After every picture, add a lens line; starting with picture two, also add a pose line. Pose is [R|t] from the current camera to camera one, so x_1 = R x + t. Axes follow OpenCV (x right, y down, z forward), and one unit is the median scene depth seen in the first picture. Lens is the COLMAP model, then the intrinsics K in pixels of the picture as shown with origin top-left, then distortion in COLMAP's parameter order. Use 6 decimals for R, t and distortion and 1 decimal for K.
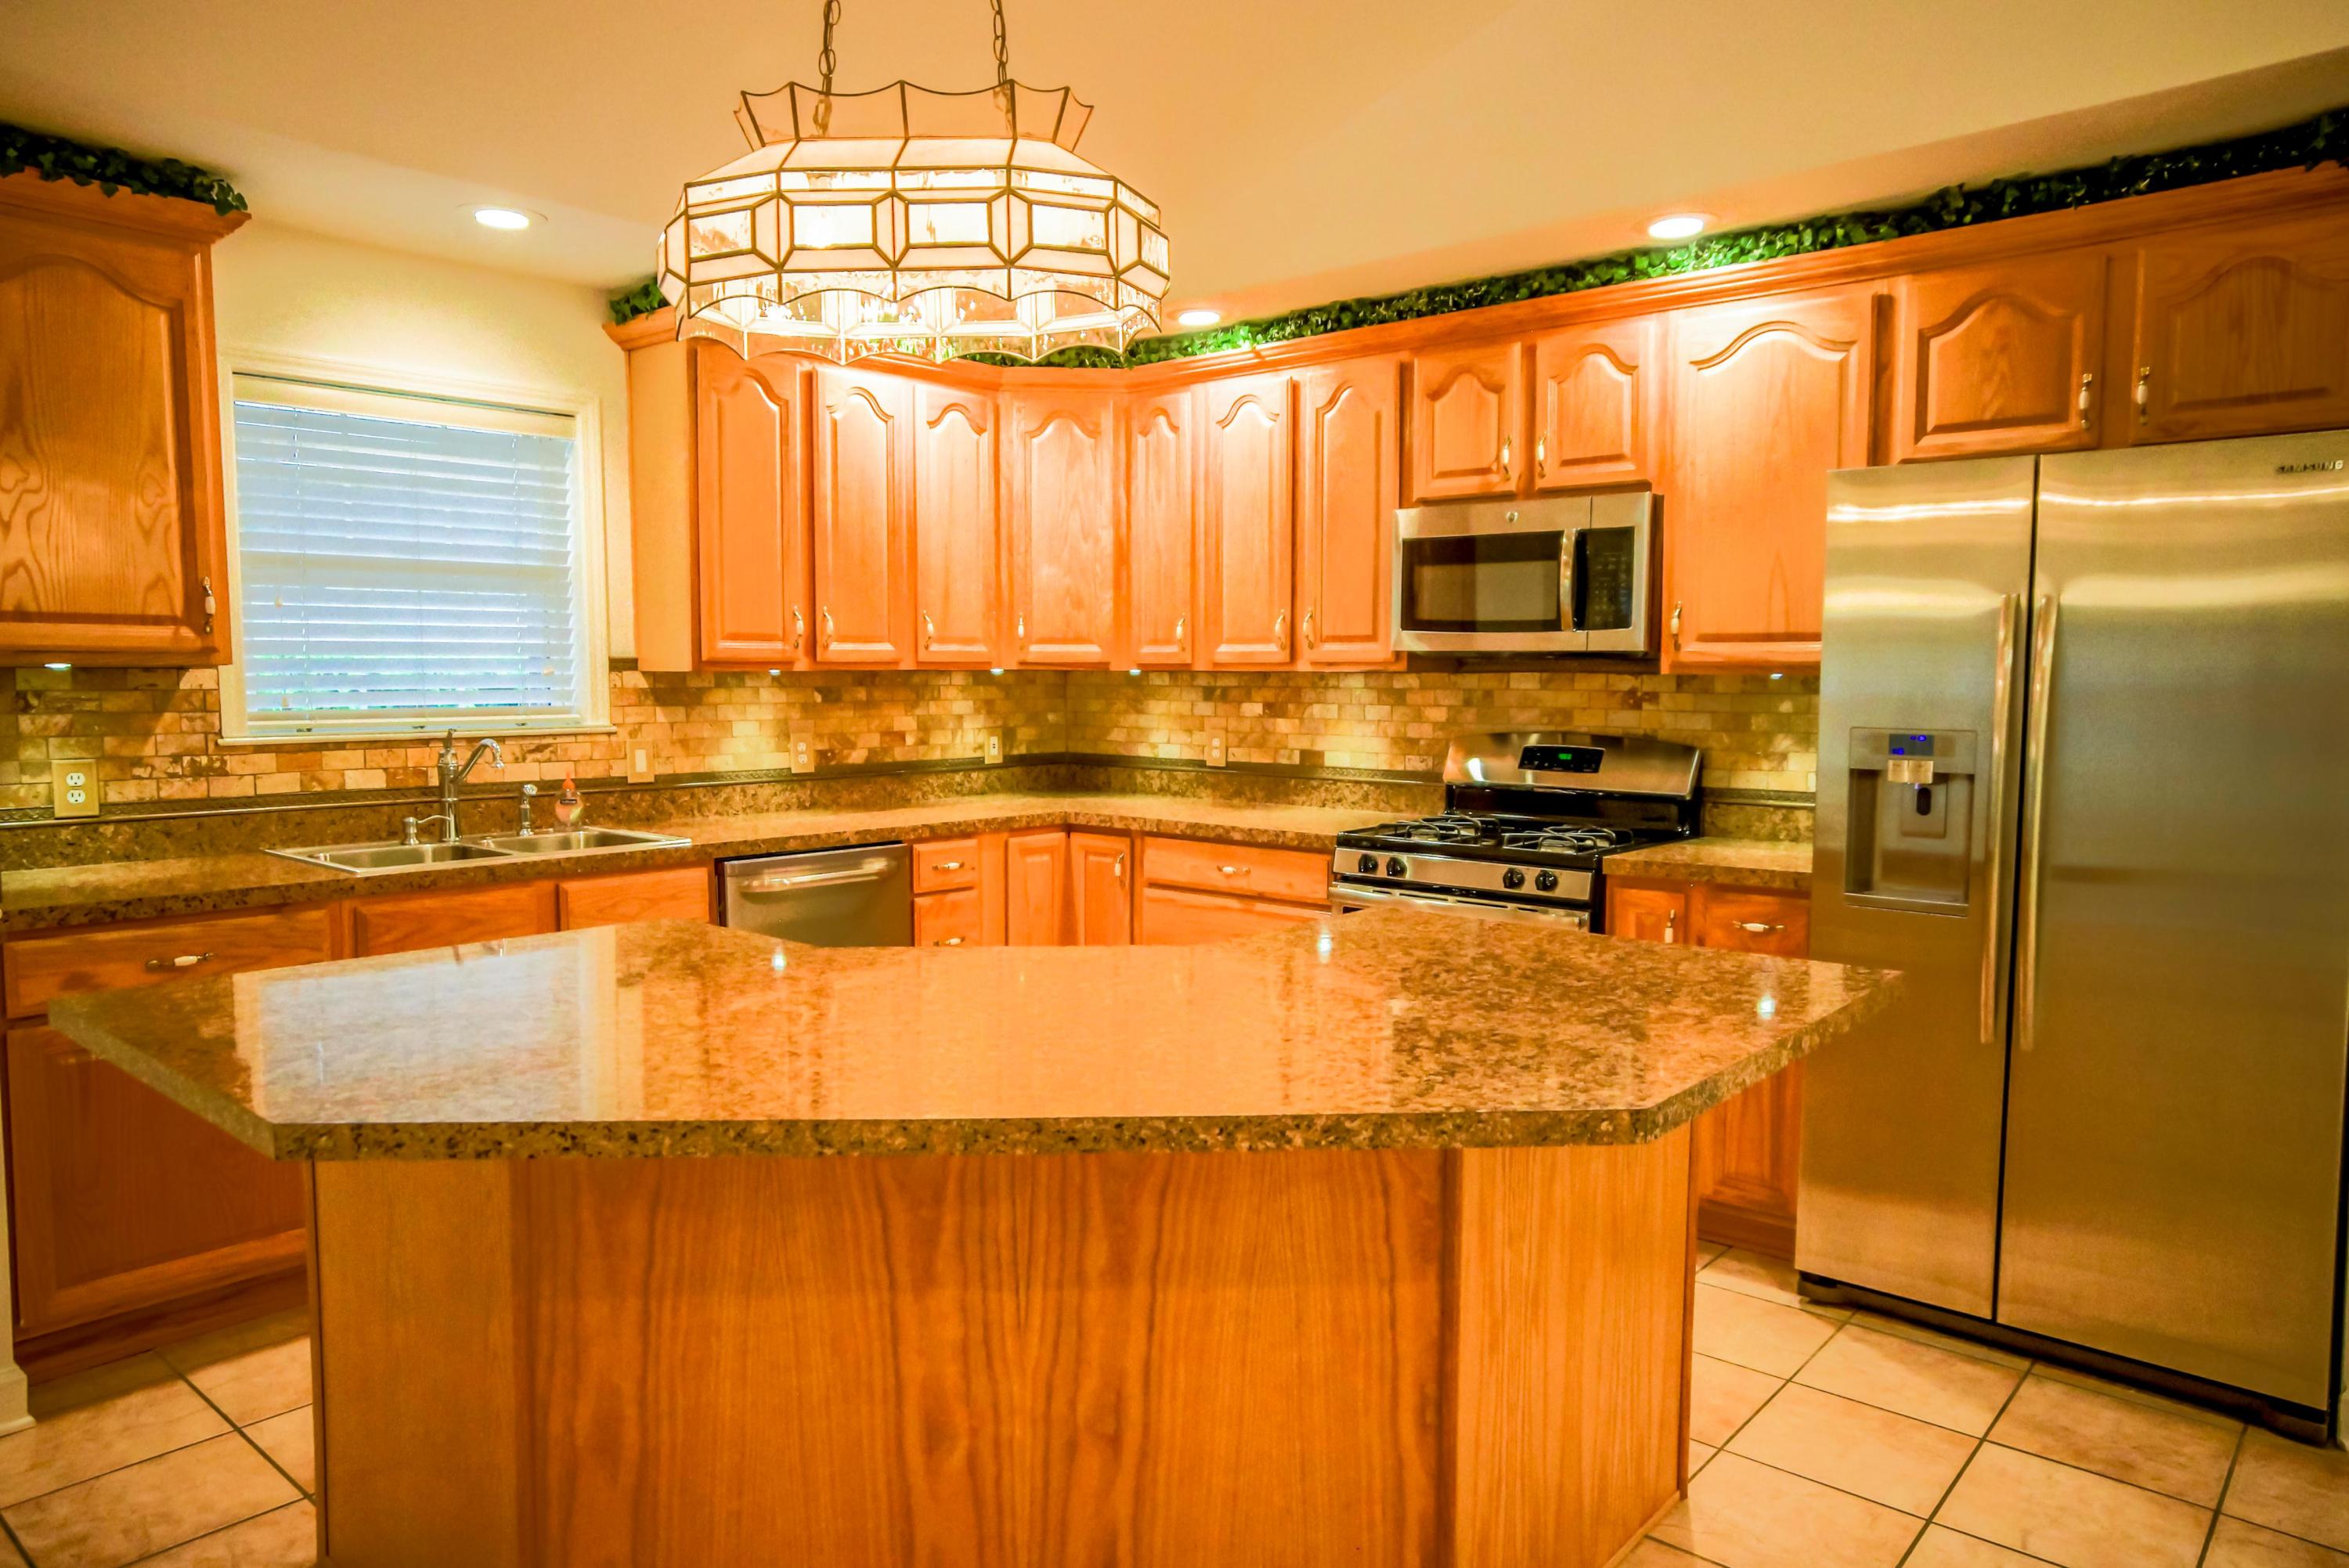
lens RADIAL K [[1525.0, 0, 1167.5], [0, 1525.0, 788.3], [0, 0, 1]] dist [-0.051126, 0.057540]
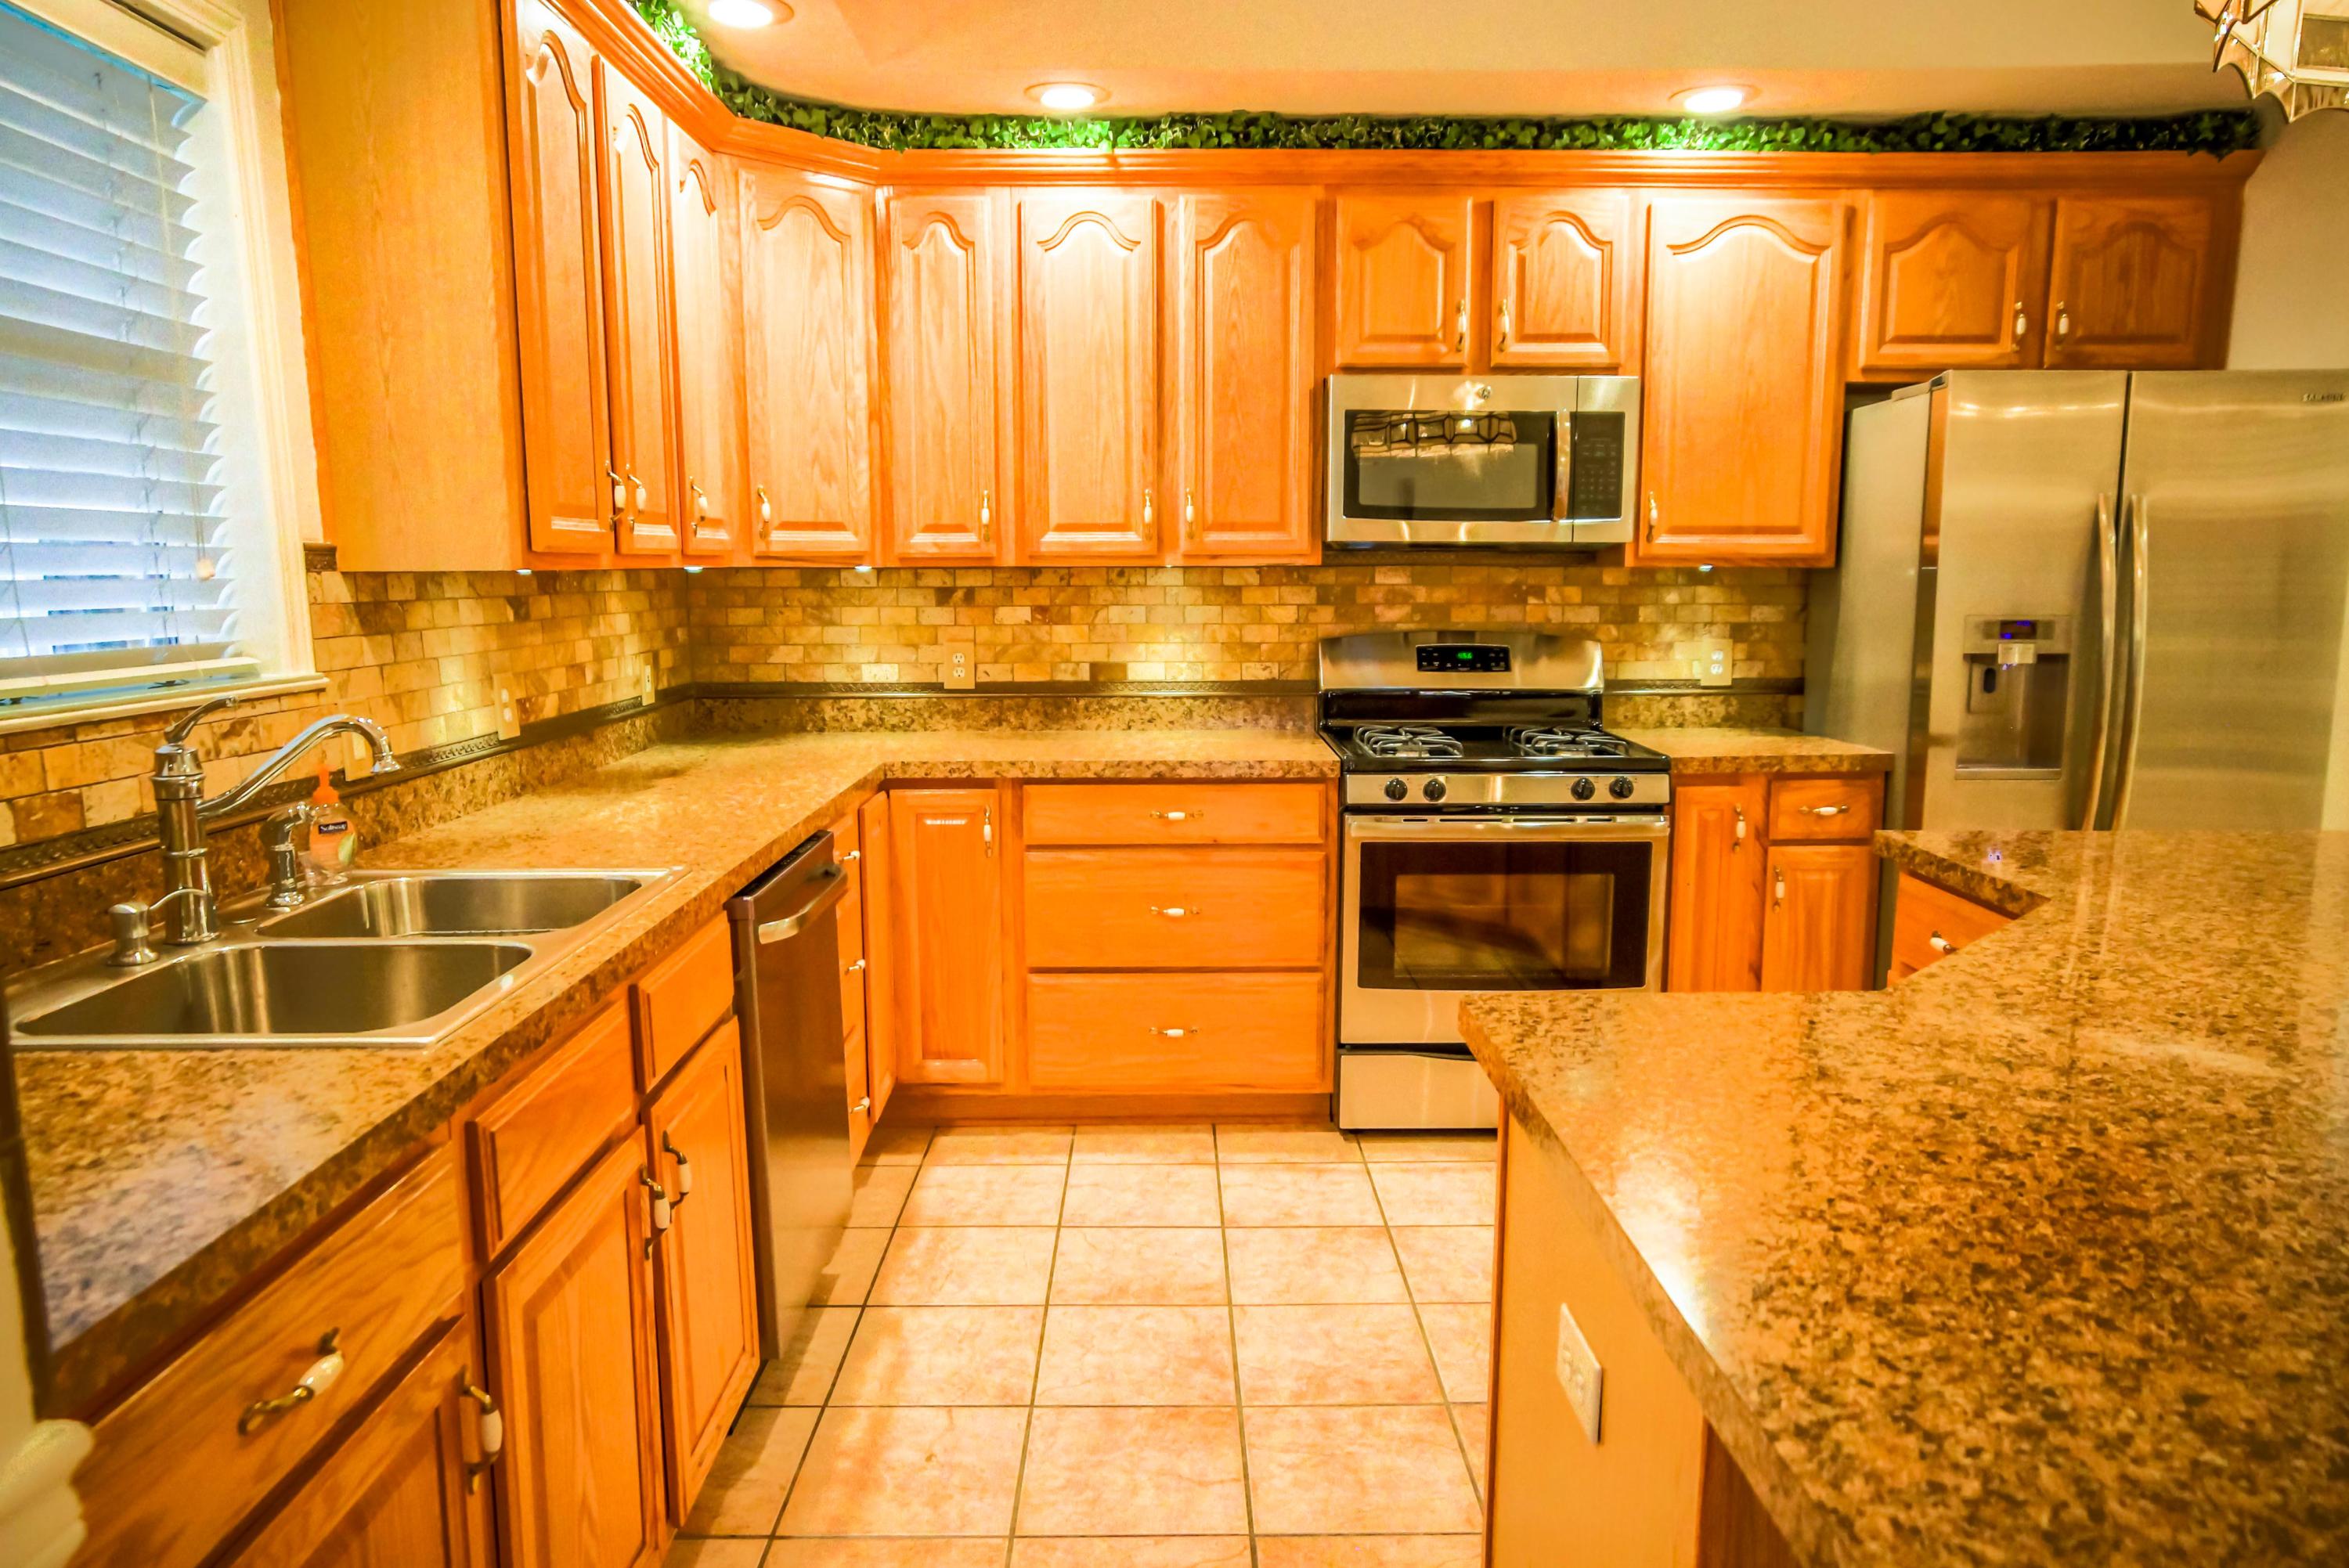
lens RADIAL K [[1525.0, 0, 1165.0], [0, 1525.0, 785.2], [0, 0, 1]] dist [-0.051126, 0.057540]
pose [[0.746755, -0.098905, 0.657705, -0.496439], [0.056649, 0.994746, 0.085269, -0.031469], [-0.662683, -0.026416, 0.748434, 0.411356]]
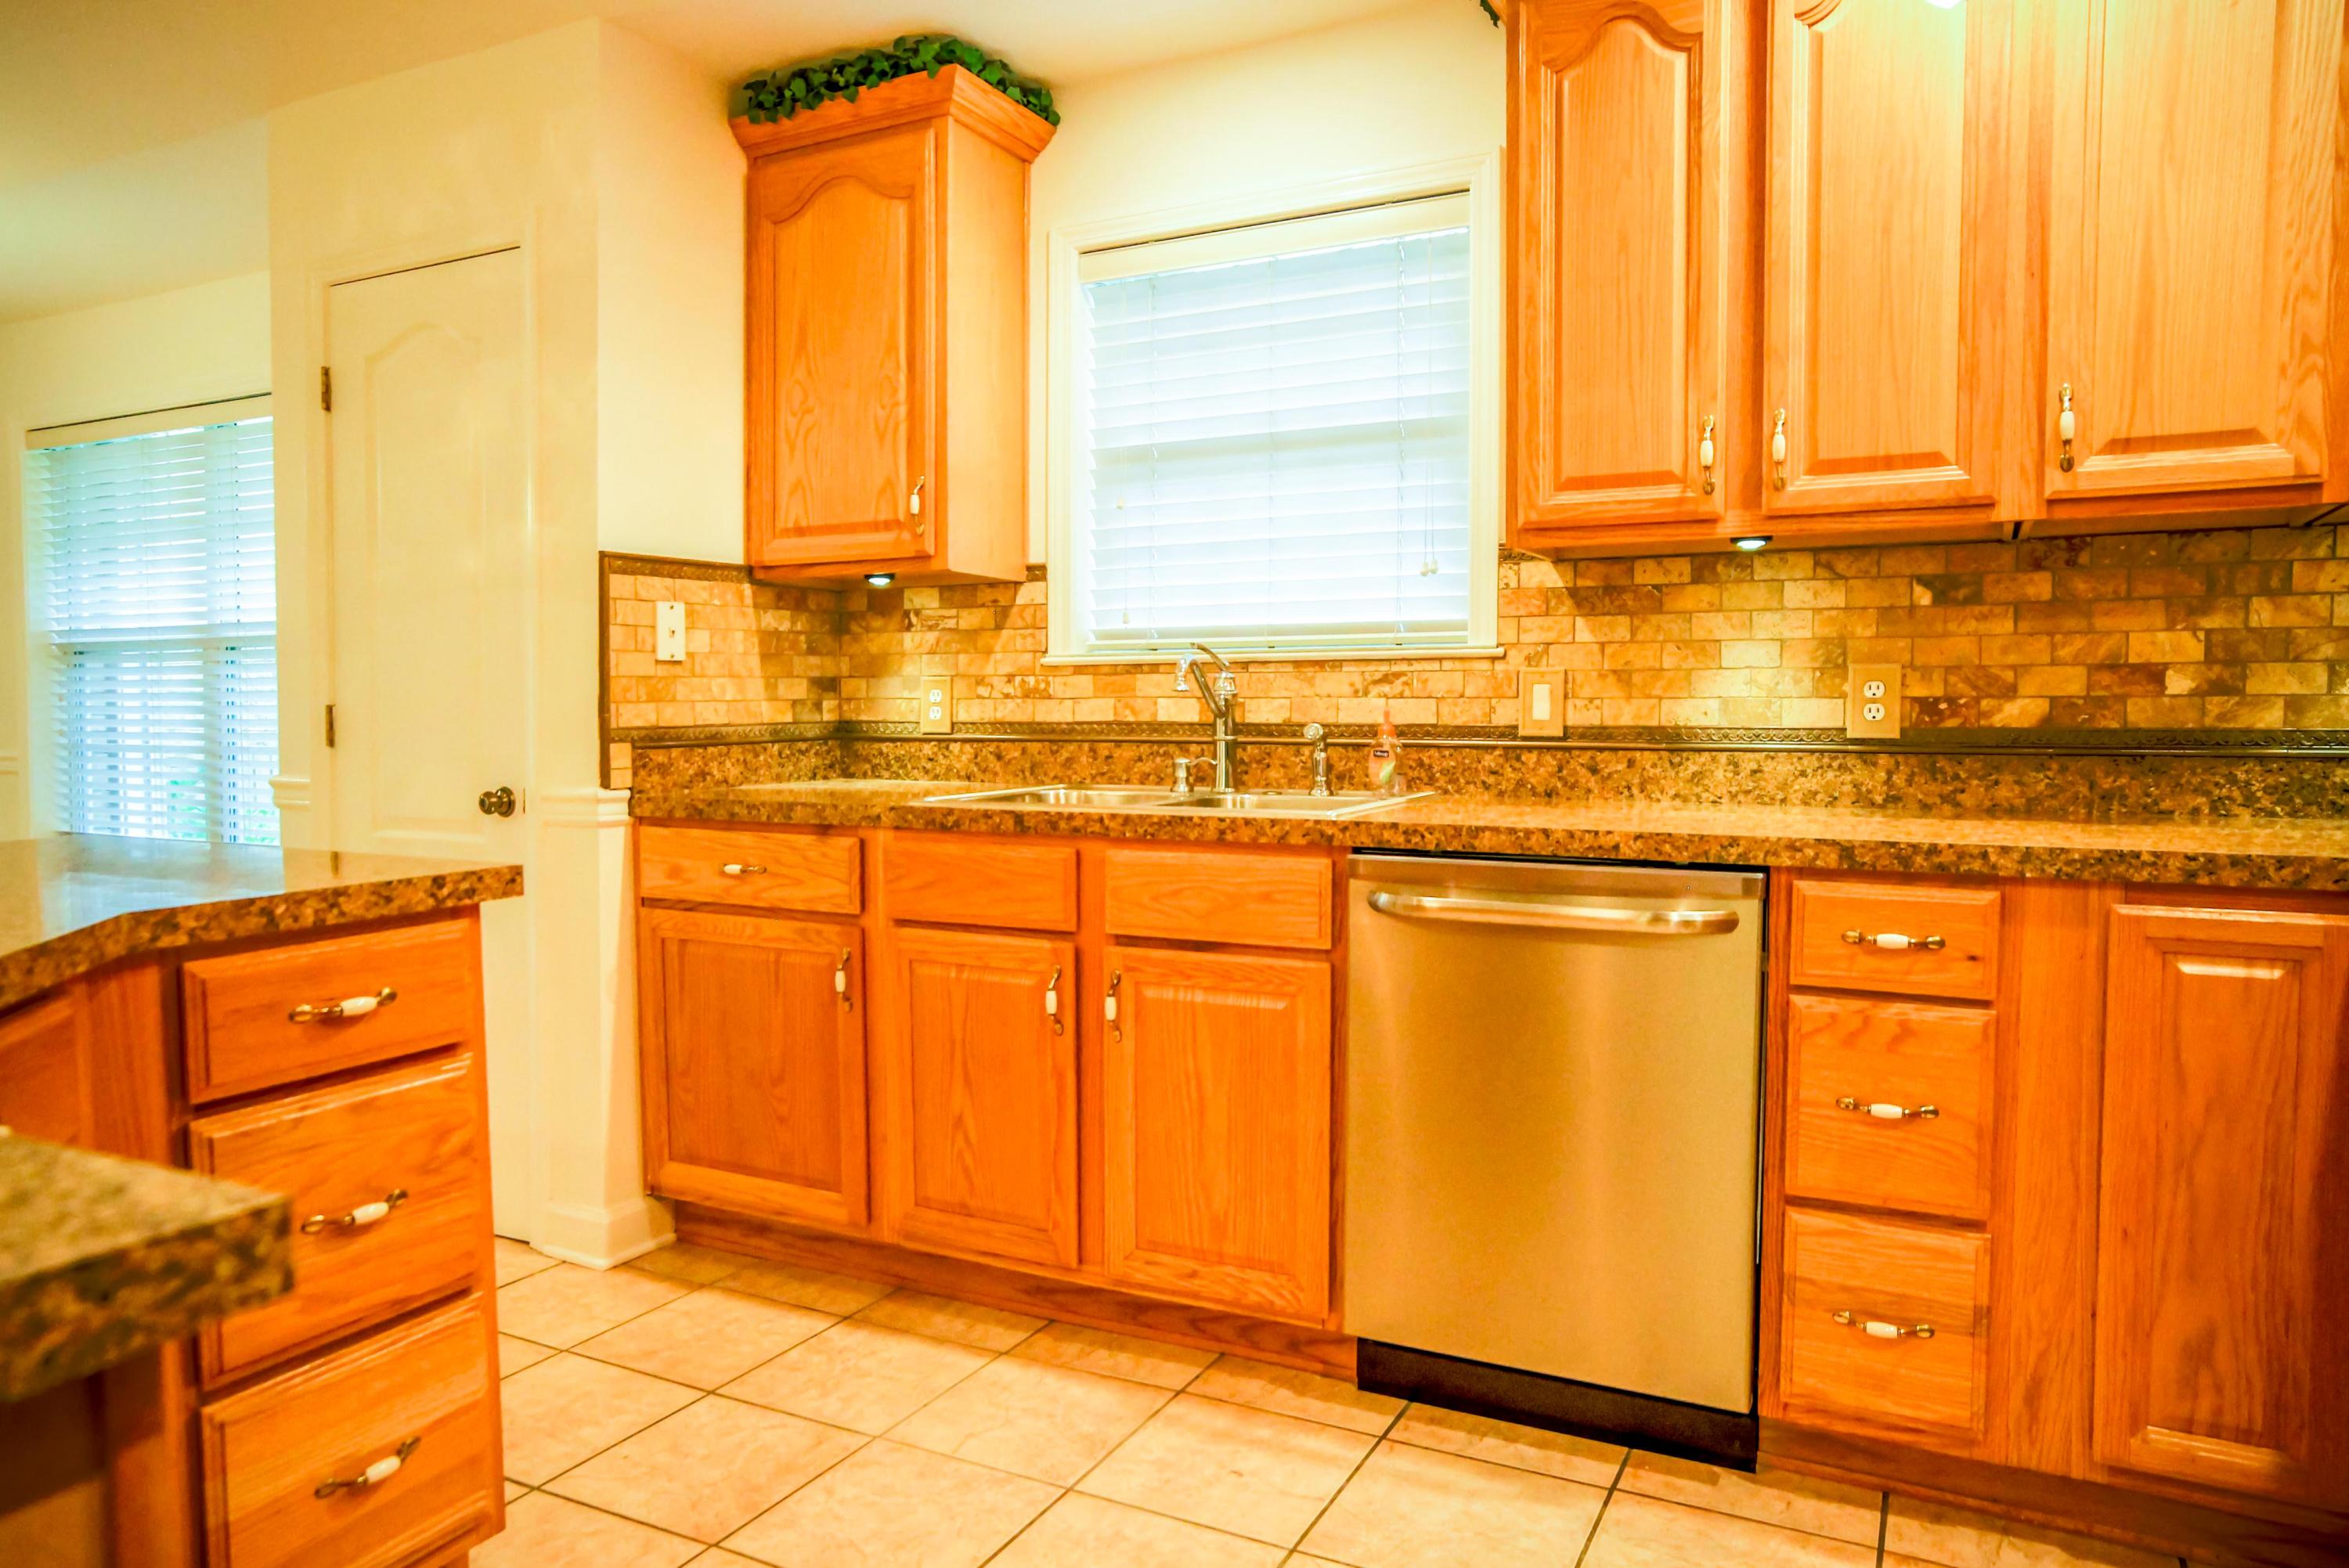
lens RADIAL K [[1525.0, 0, 1164.5], [0, 1525.0, 785.4], [0, 0, 1]] dist [-0.051126, 0.057540]
pose [[0.237176, 0.052147, -0.970066, 0.240601], [-0.069424, 0.996915, 0.036616, 0.004530], [0.968983, 0.058662, 0.240065, 0.706888]]
